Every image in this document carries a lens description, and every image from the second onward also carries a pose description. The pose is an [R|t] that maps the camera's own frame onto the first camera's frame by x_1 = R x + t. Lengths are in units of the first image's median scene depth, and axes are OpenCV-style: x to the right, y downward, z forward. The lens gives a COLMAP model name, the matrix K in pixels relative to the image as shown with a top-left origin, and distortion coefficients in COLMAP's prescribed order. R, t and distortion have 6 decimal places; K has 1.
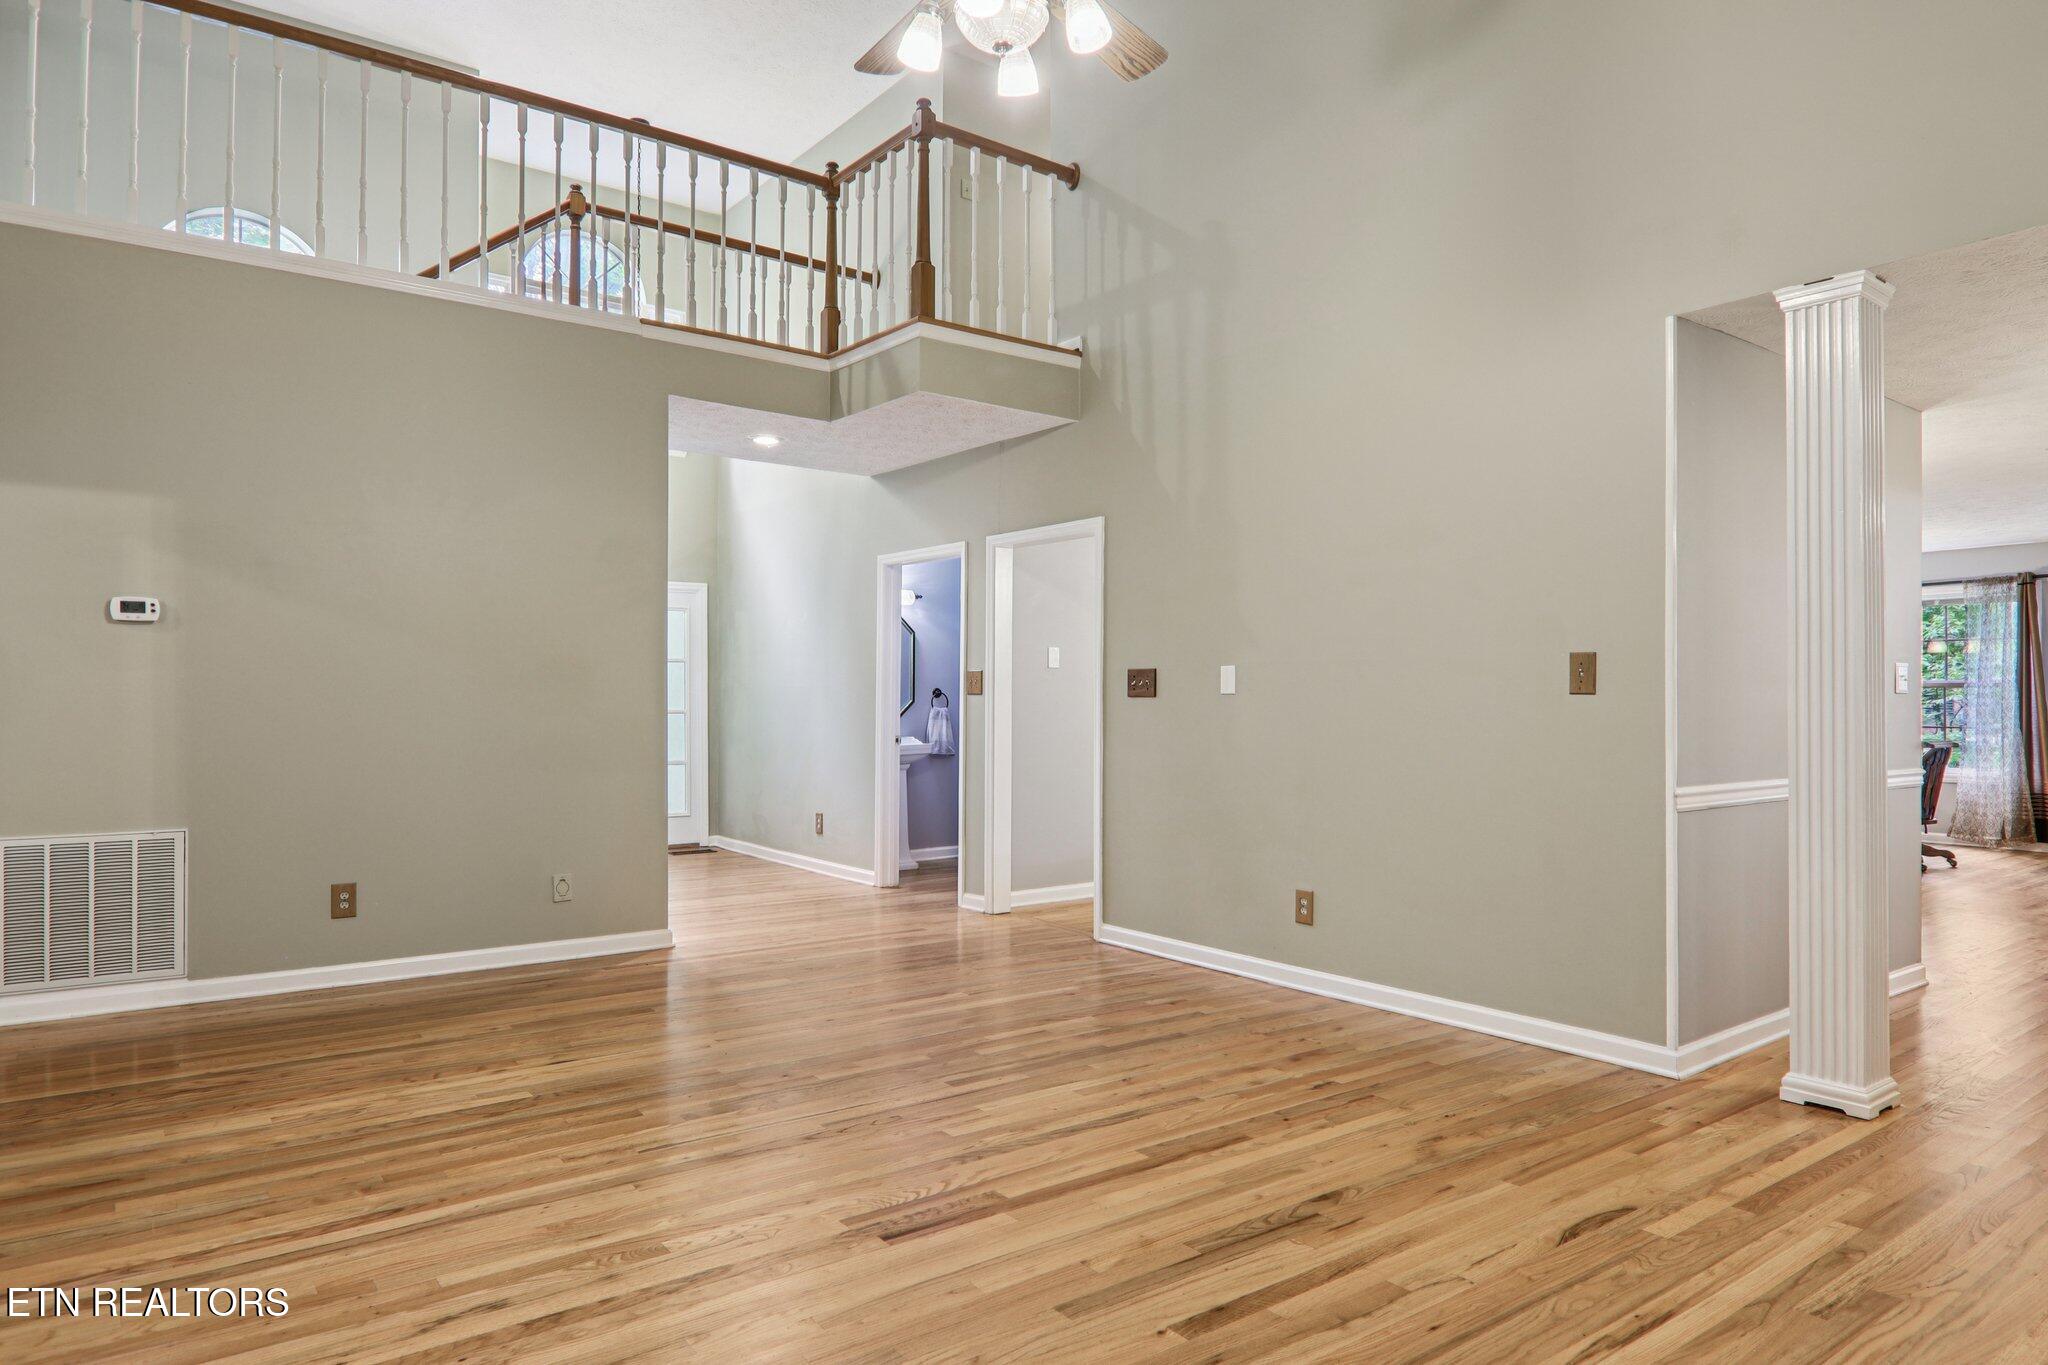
lens RADIAL K [[1232.1, 0, 924.0], [0, 1232.1, 694.7], [0, 0, 1]] dist [0.003967, 0.000878]
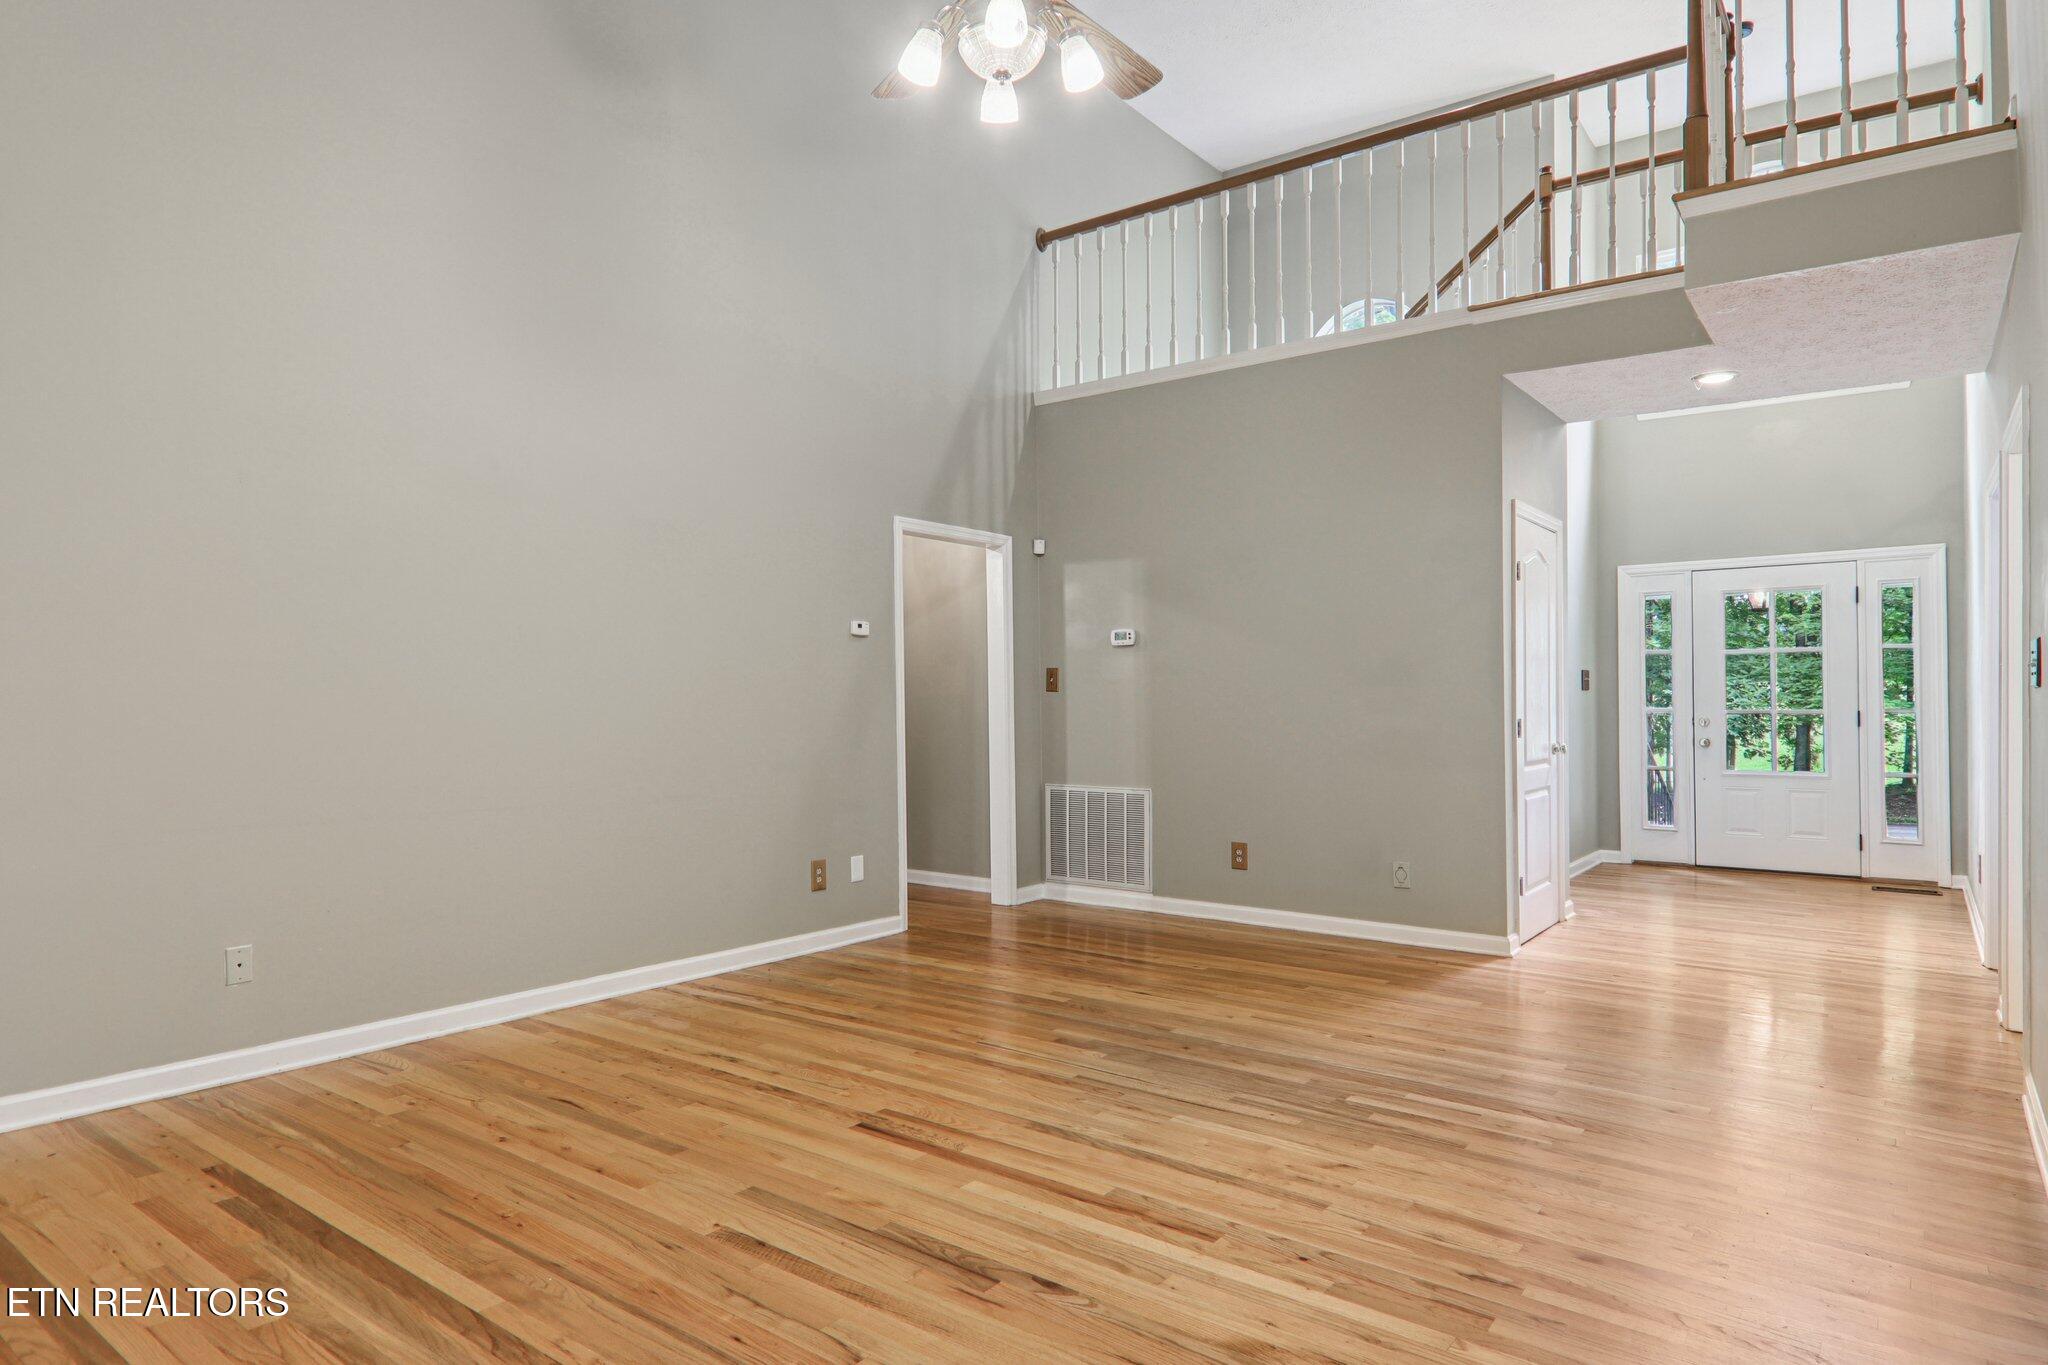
lens RADIAL K [[1170.6, 0, 1023.2], [0, 1170.6, 695.4], [0, 0, 1]] dist [0.017882, -0.000388]
pose [[0.314773, -0.005617, -0.949150, 0.866257], [0.008587, 0.999958, -0.003070, 0.004156], [0.949128, -0.007184, 0.314808, 0.582483]]
